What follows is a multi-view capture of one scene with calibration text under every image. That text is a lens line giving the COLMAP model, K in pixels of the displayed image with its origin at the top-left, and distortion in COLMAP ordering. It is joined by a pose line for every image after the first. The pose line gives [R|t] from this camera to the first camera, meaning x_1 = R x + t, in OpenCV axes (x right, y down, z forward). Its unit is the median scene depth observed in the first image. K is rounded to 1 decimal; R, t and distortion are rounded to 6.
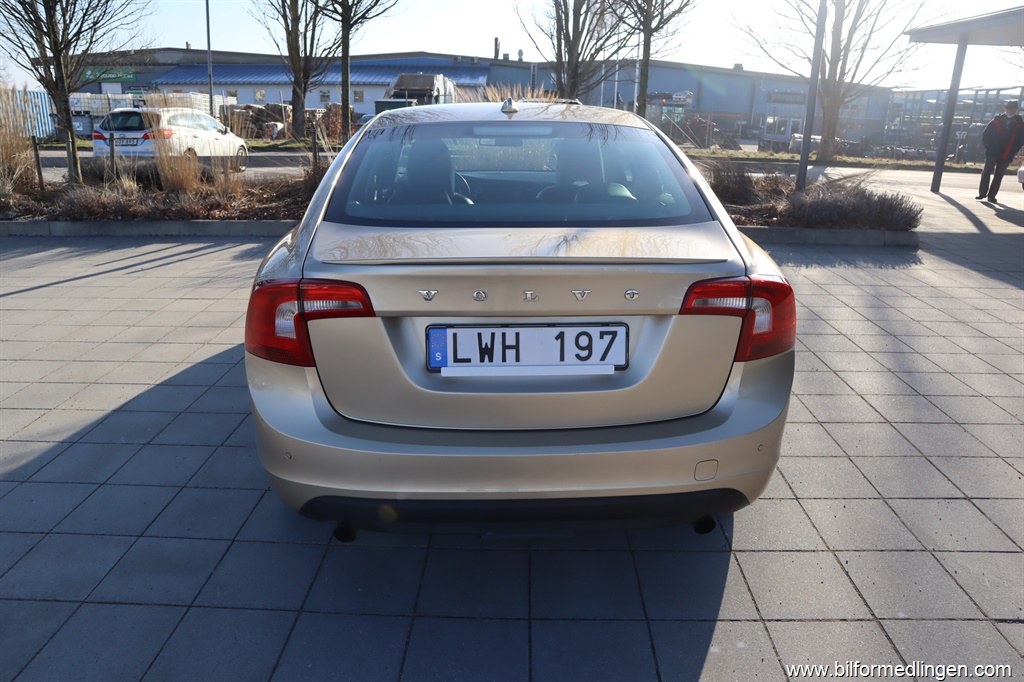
lens RADIAL K [[711.3, 0, 516.1], [0, 711.3, 340.2], [0, 0, 1]] dist [-0.125191, 0.079041]
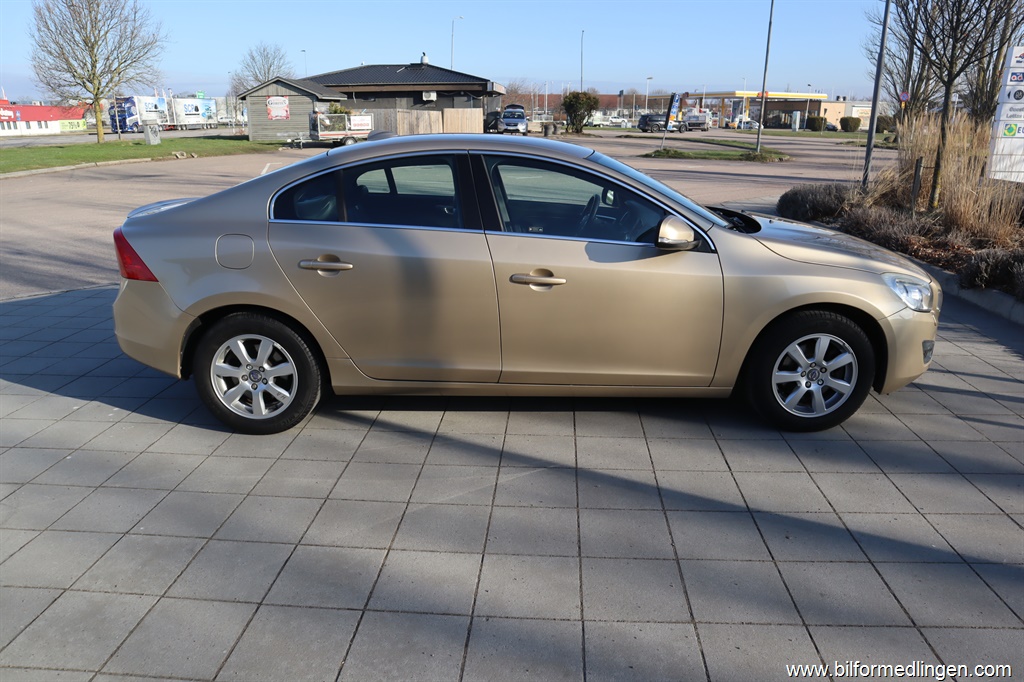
lens RADIAL K [[711.3, 0, 516.1], [0, 711.3, 340.2], [0, 0, 1]] dist [-0.125191, 0.079041]
pose [[-0.038912, 0.284164, -0.957986, 0.156587], [-0.317720, 0.905440, 0.281483, -0.049180], [0.947386, 0.315325, 0.055053, 0.144689]]
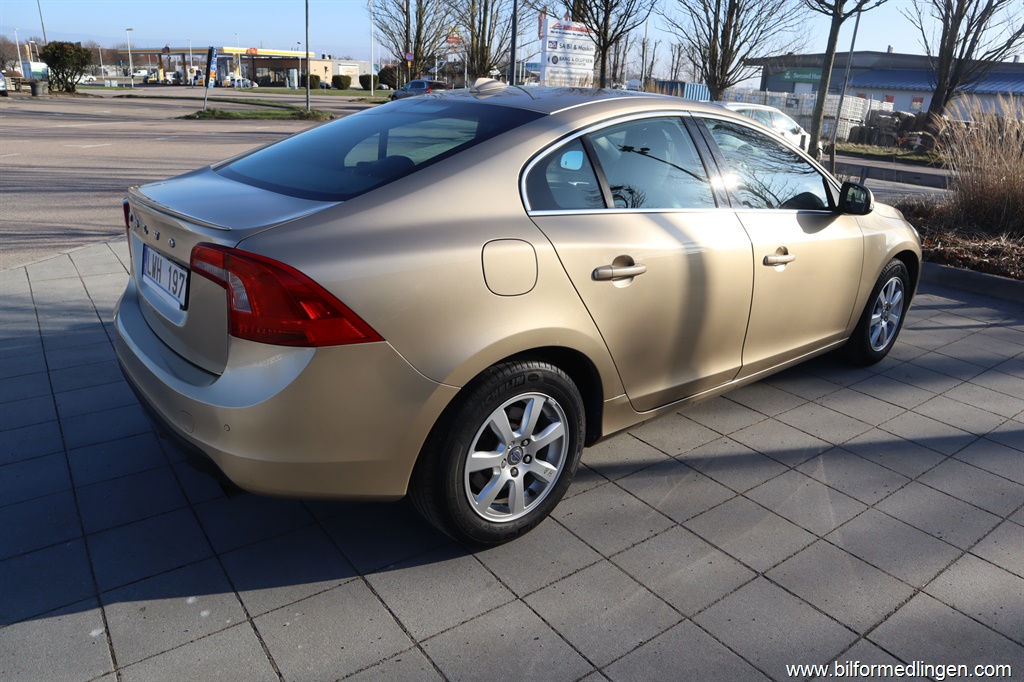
lens RADIAL K [[711.3, 0, 516.1], [0, 711.3, 340.2], [0, 0, 1]] dist [-0.125191, 0.079041]
pose [[0.610651, 0.275876, -0.742292, 0.093857], [-0.280058, 0.952015, 0.123429, -0.014137], [0.740724, 0.132513, 0.658610, 0.047670]]
